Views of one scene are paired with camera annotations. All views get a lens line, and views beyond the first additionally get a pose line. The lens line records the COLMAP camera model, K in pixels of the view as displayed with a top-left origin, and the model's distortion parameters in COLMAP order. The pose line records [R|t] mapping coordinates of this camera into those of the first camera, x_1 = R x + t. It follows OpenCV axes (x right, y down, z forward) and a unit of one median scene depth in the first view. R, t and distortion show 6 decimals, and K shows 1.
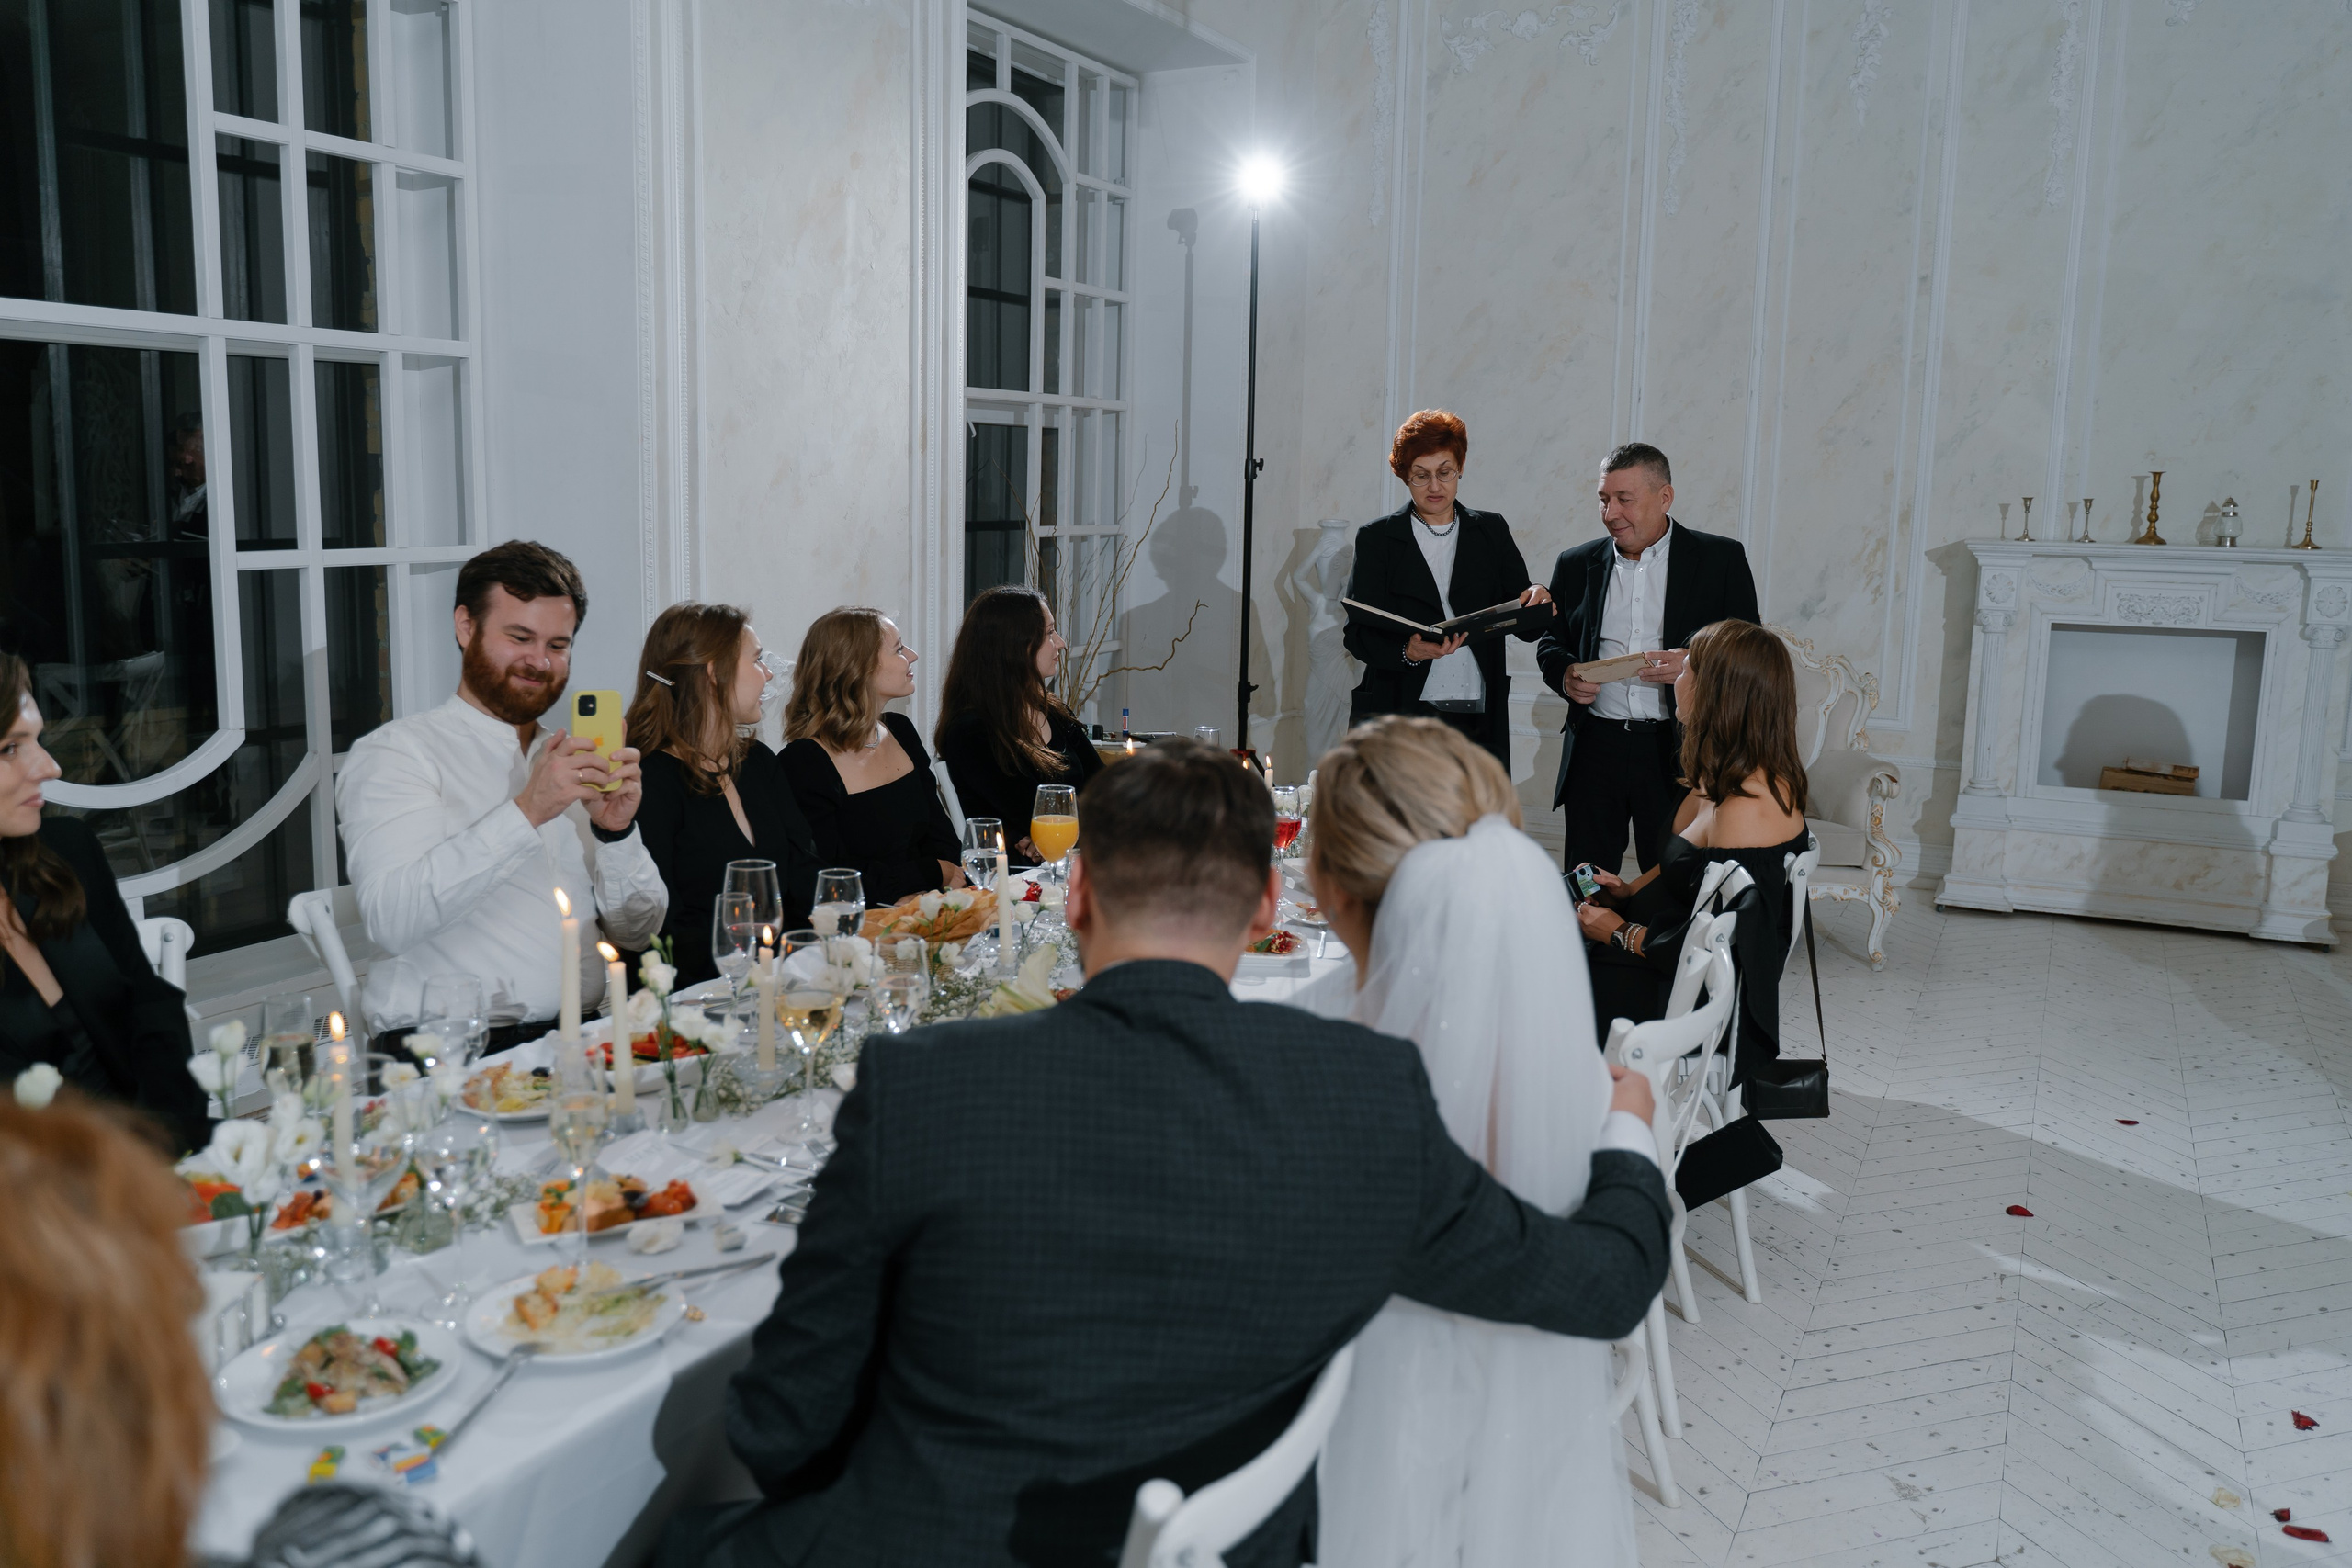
lens RADIAL K [[1879.8, 0, 1180.5], [0, 1879.8, 777.2], [0, 0, 1]] dist [-0.017534, 0.009539]
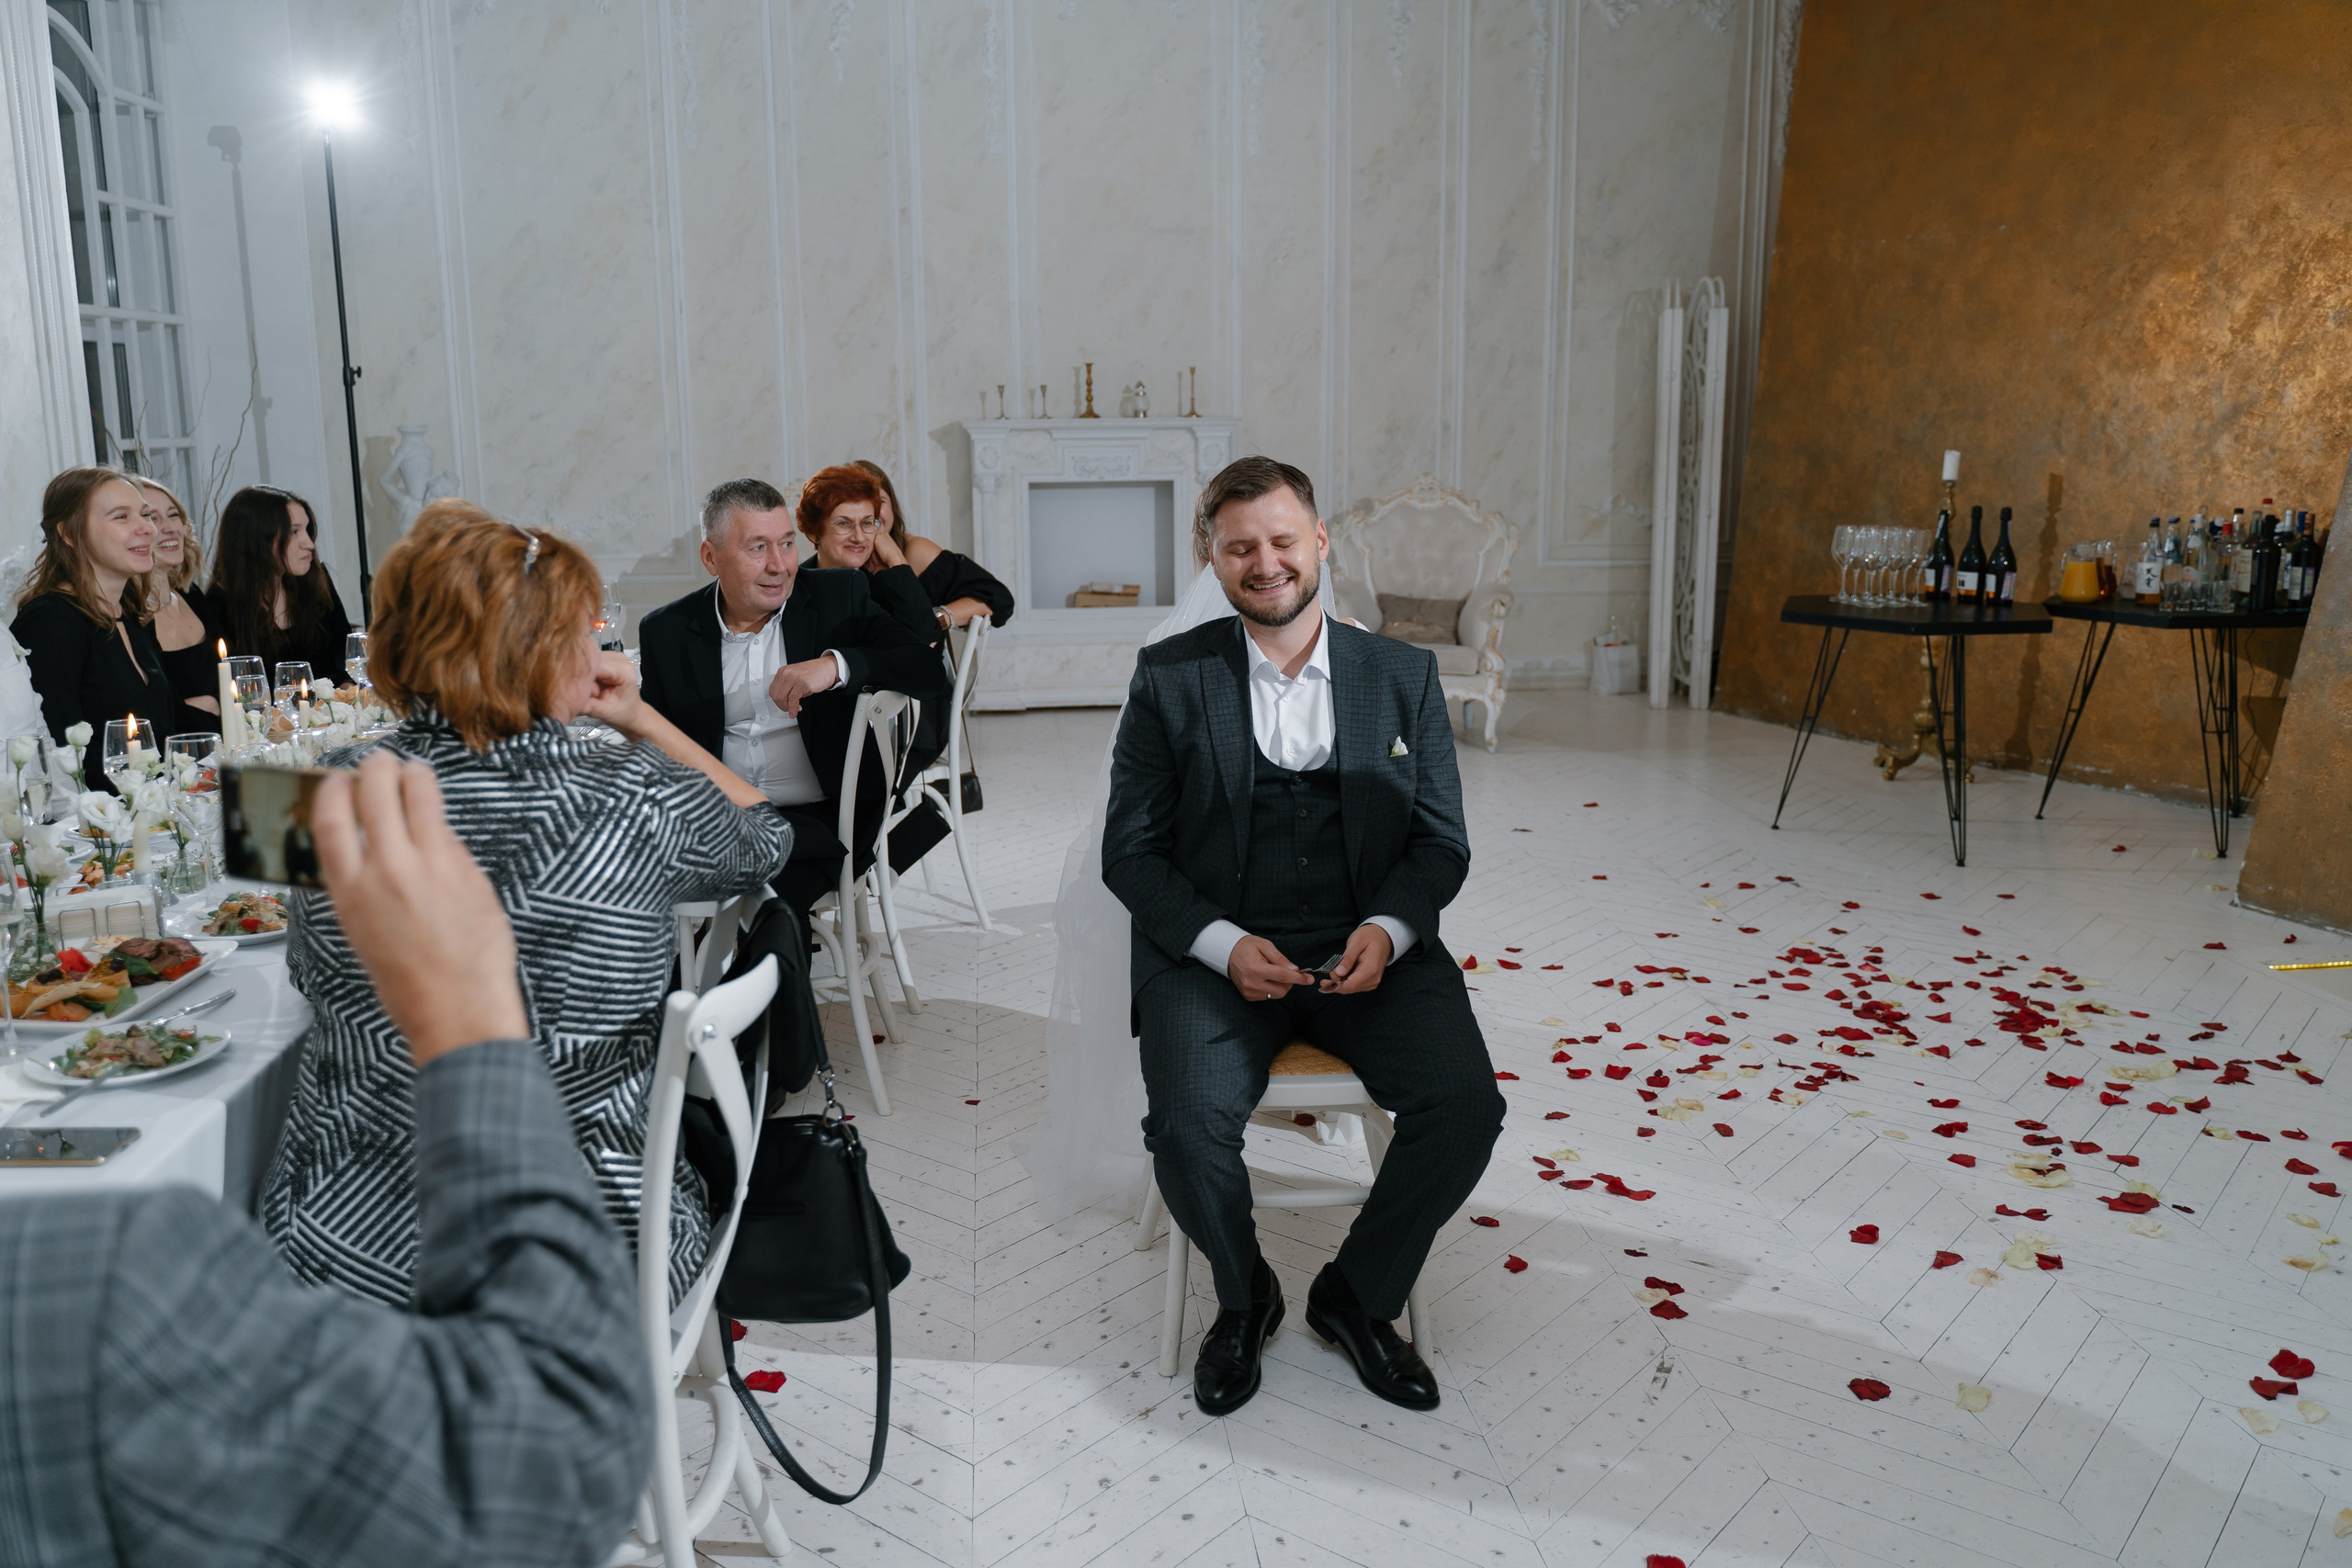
lens RADIAL K [[1891.4, 0, 1172.6], [0, 1891.4, 777.1], [0, 0, 1]] dist [-0.020869, 0.014915]
pose [[0.854901, -0.126349, 0.503171, -0.128763], [0.106649, 0.991976, 0.067892, 0.040409], [-0.507712, -0.004378, 0.861516, -0.170323]]
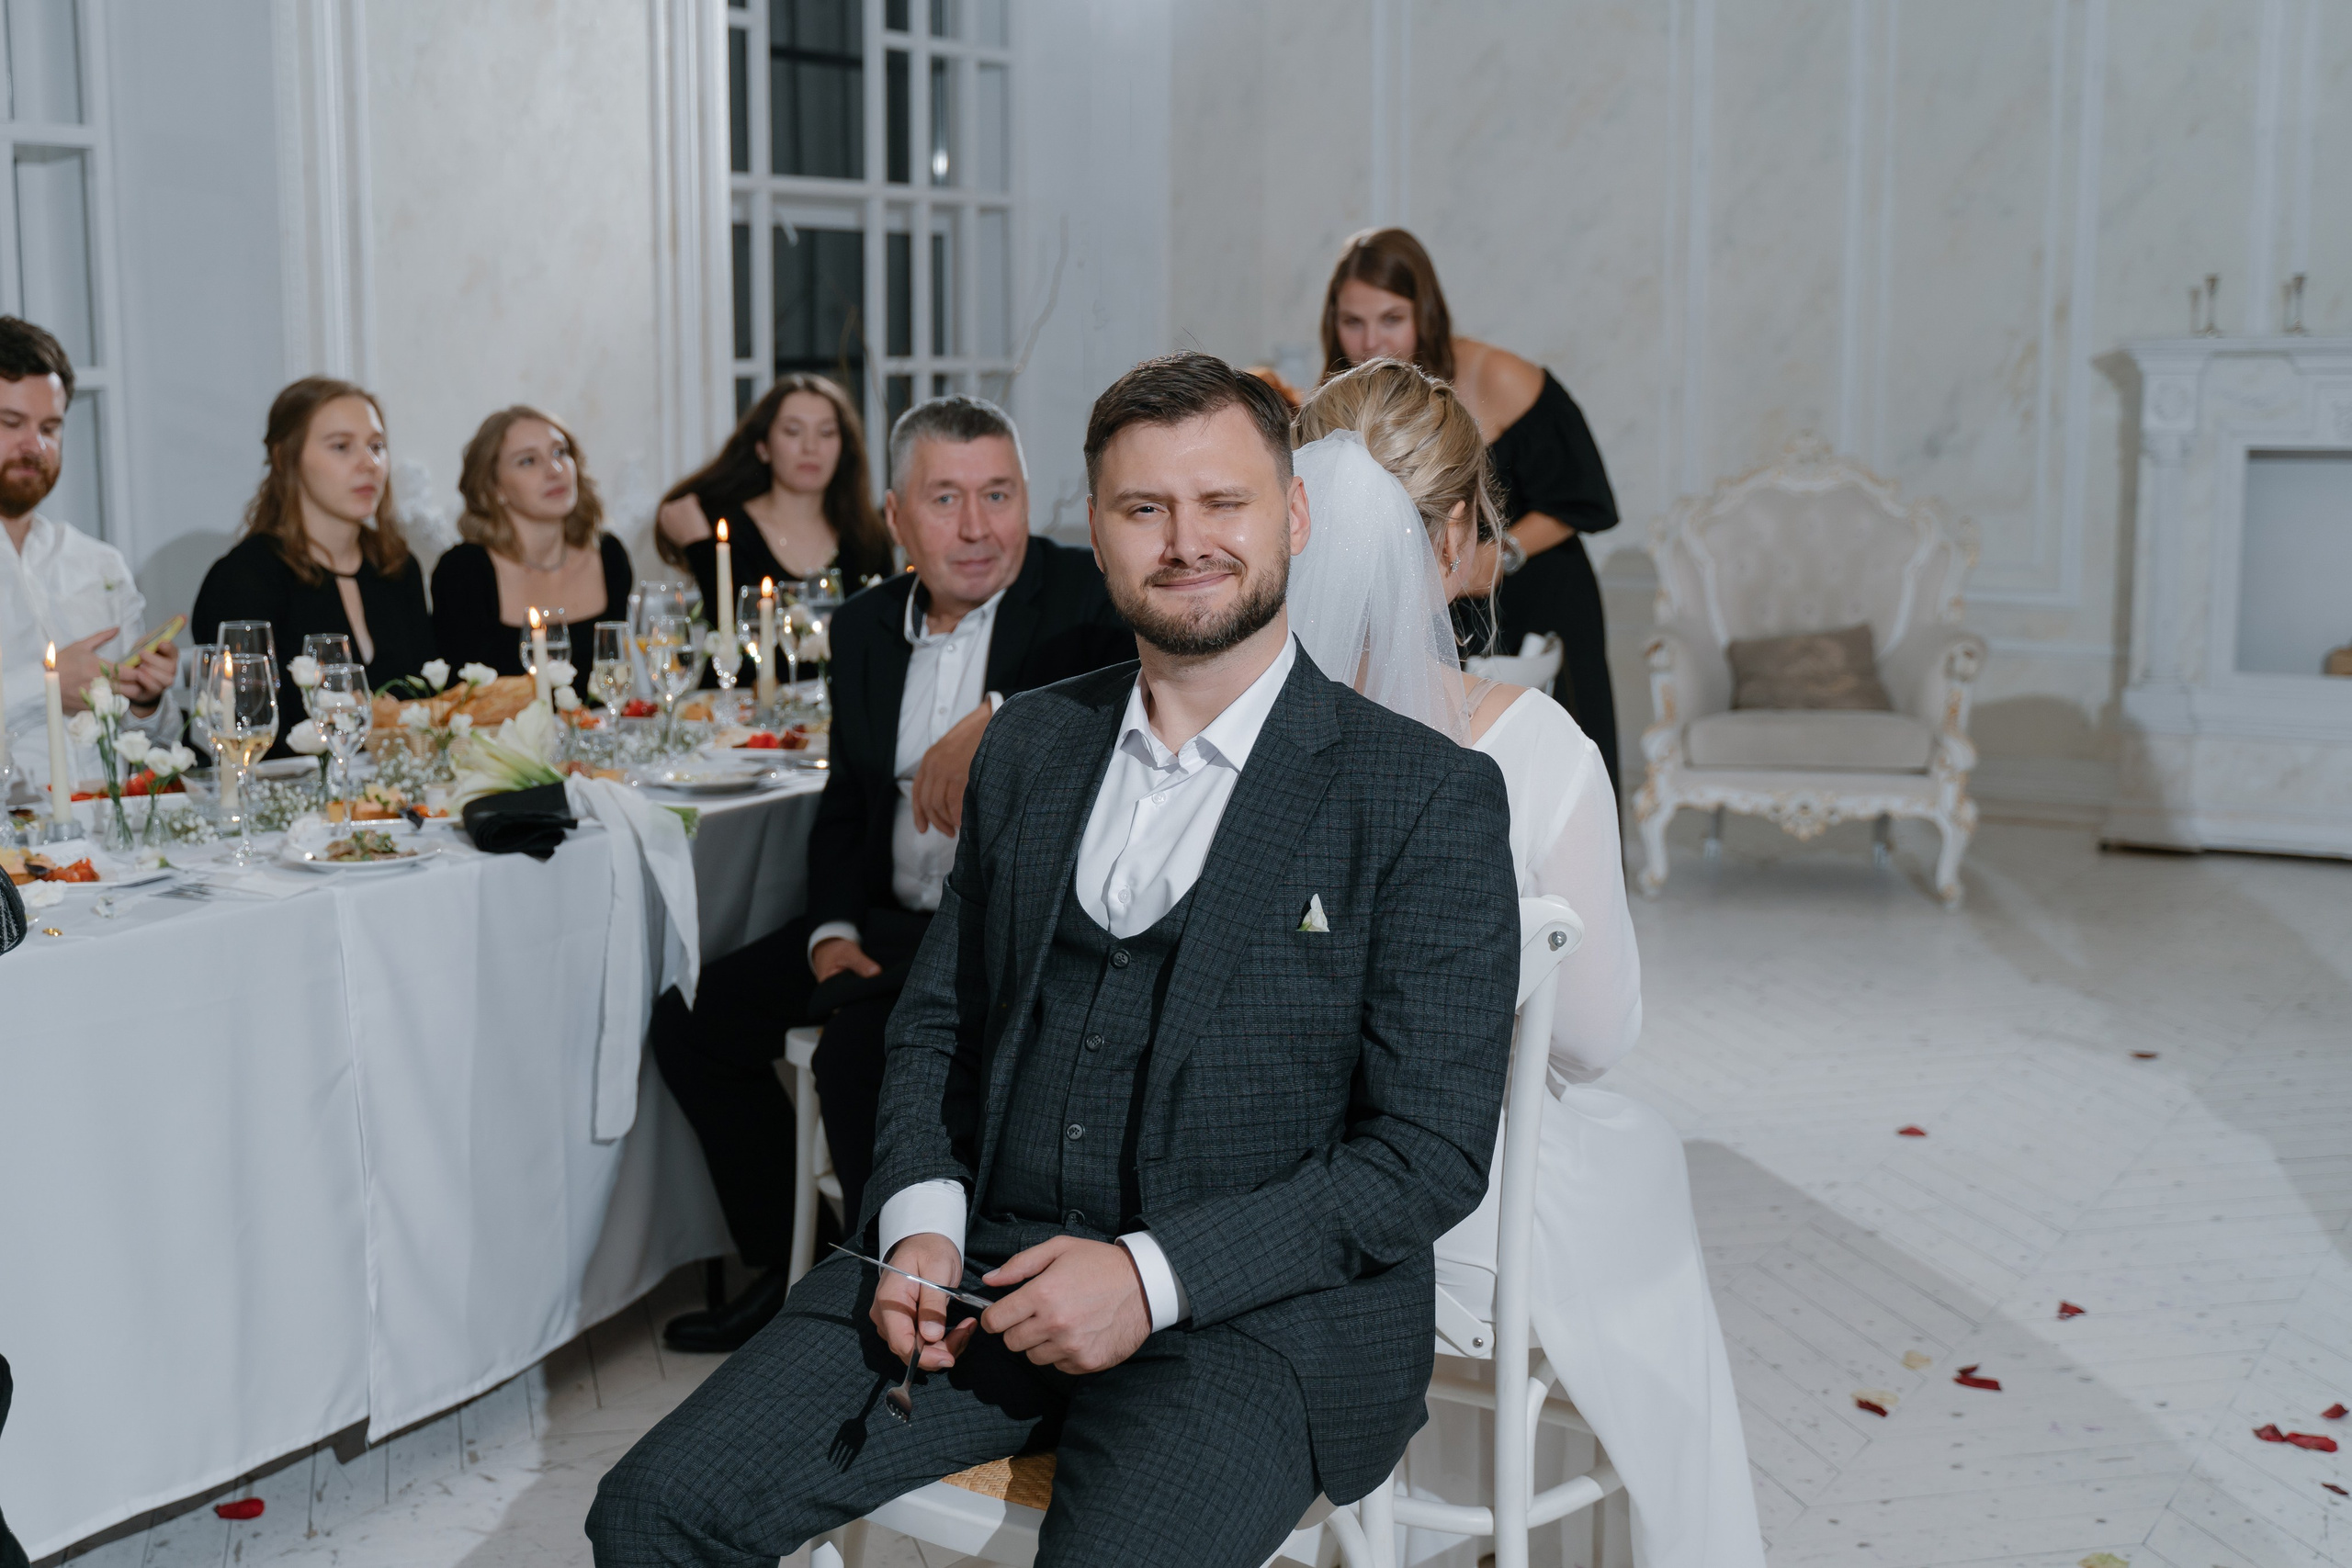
lens RADIAL K [[2896.3, 0, 1045.5], [0, 2896.3, 769.2], [0, 0, 1]] dist [0.021769, 0.000000]
pose [[0.992477, -0.009790, -0.122036, 0.137726], [0.007766, 0.999824, -0.017049, 0.056274], [0.122181, 0.015973, 0.992379, -0.166155]]
